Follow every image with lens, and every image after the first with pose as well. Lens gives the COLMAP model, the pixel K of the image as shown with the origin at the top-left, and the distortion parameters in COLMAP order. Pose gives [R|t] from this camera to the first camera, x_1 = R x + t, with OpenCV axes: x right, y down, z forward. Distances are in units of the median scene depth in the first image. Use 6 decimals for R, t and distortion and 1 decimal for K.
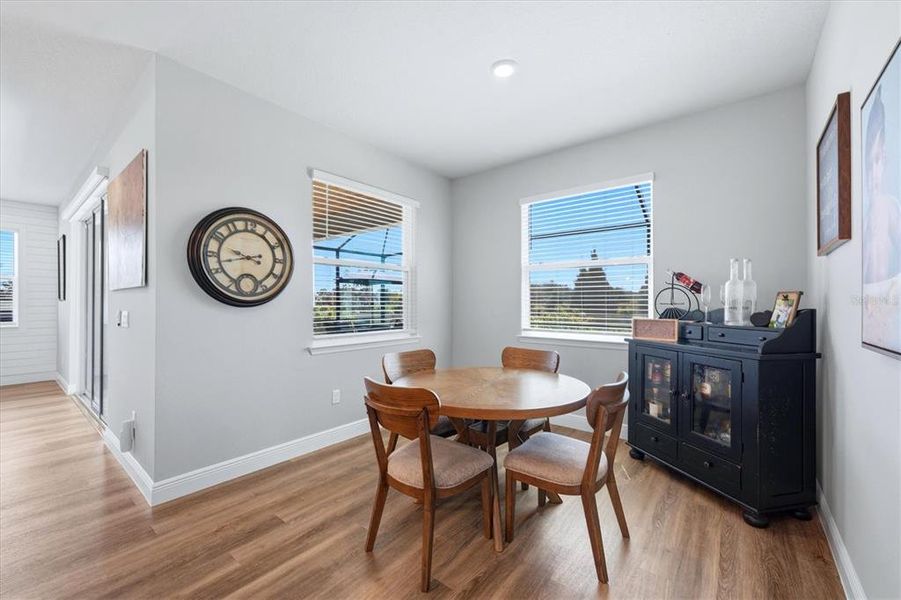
lens RADIAL K [[369.0, 0, 447.1], [0, 369.0, 299.3], [0, 0, 1]] dist [0.007719, -0.000875]
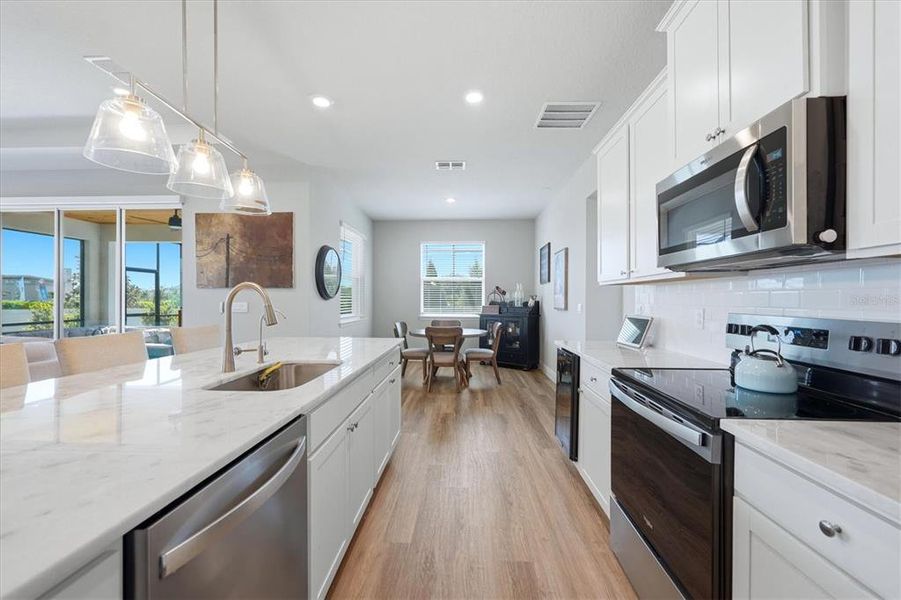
lens RADIAL K [[369.0, 0, 450.7], [0, 369.0, 298.2], [0, 0, 1]] dist [0.007719, -0.000875]
pose [[0.798622, 0.005567, 0.601807, -1.269889], [-0.009059, 0.999955, 0.002771, 0.002593], [-0.601765, -0.007665, 0.798636, -0.895742]]
